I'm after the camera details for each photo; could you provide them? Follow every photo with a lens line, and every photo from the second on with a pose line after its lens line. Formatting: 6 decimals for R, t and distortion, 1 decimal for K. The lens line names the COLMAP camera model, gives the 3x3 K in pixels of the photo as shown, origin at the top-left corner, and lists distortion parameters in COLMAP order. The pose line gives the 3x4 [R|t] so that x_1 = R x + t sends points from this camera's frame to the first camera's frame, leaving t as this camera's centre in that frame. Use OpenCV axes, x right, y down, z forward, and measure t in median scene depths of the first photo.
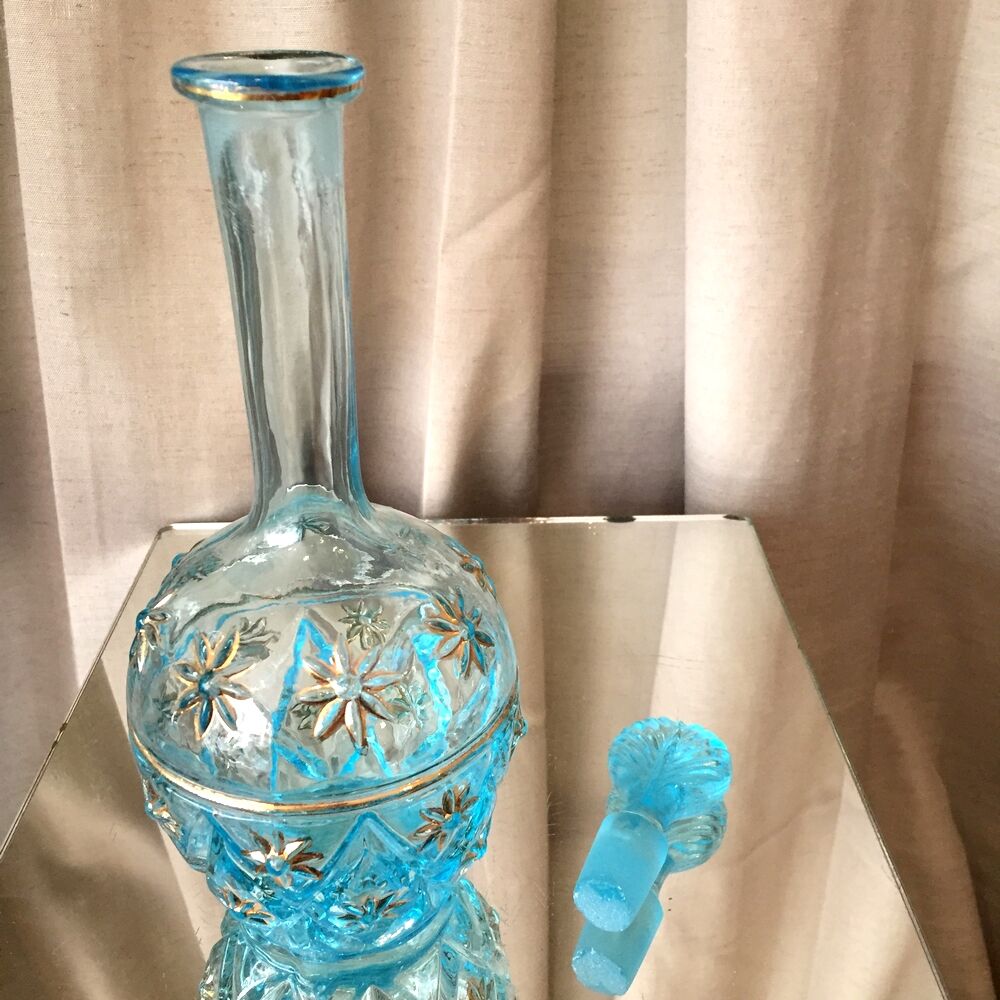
lens RADIAL K [[1171.7, 0, 500.0], [0, 1171.7, 500.0], [0, 0, 1]] dist [0.074496, -0.146575]
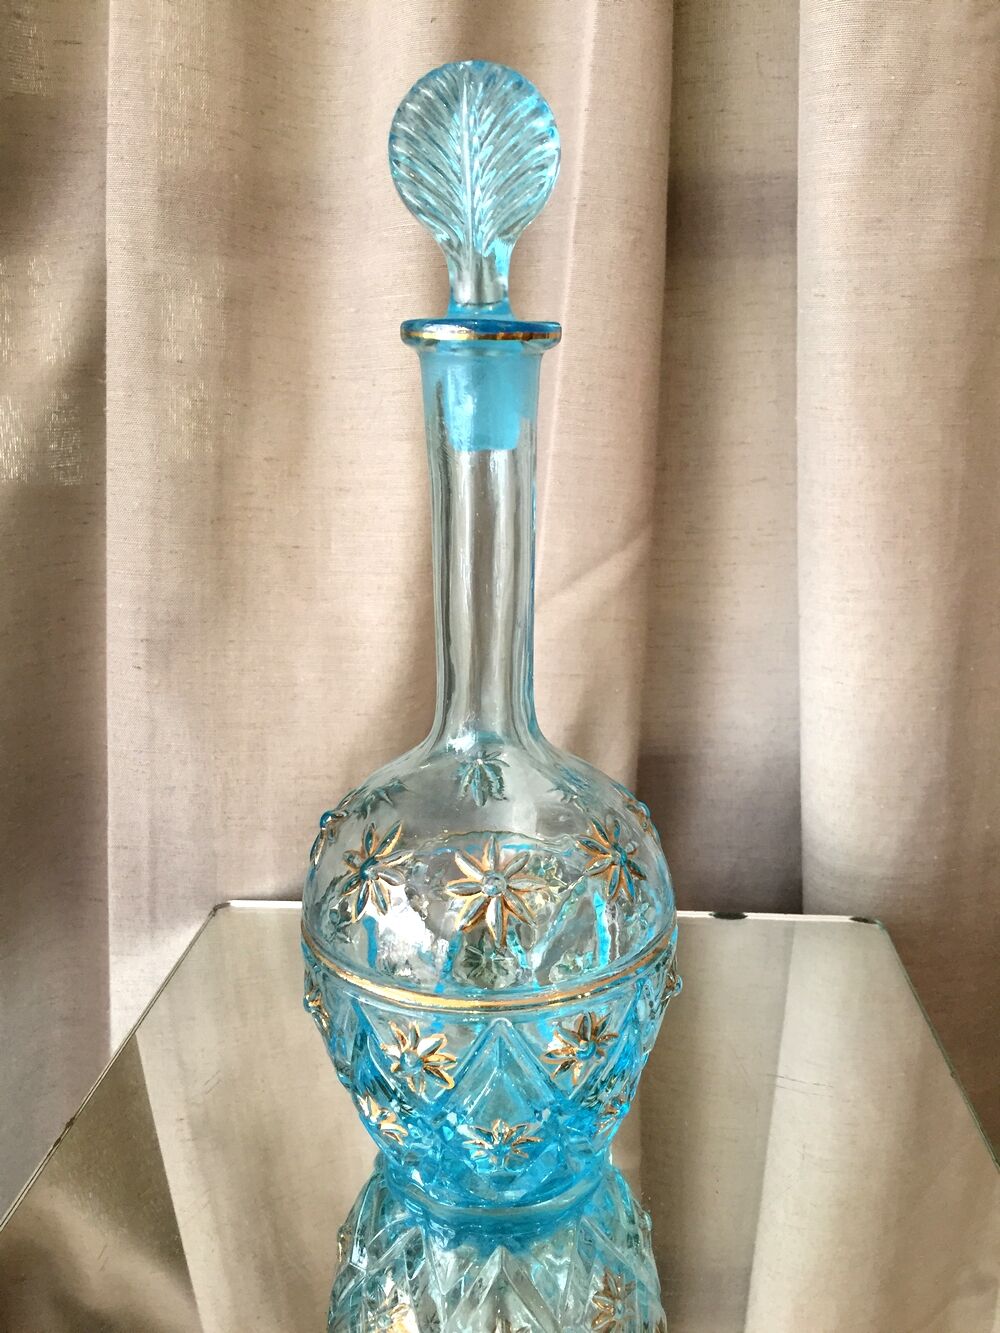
lens RADIAL K [[1155.1, 0, 500.0], [0, 1155.1, 666.5], [0, 0, 1]] dist [0.083068, -0.142409]
pose [[0.995455, 0.021304, -0.092814, 0.009965], [-0.042010, 0.972930, -0.227251, 0.041025], [0.085461, 0.230117, 0.969403, 0.108747]]
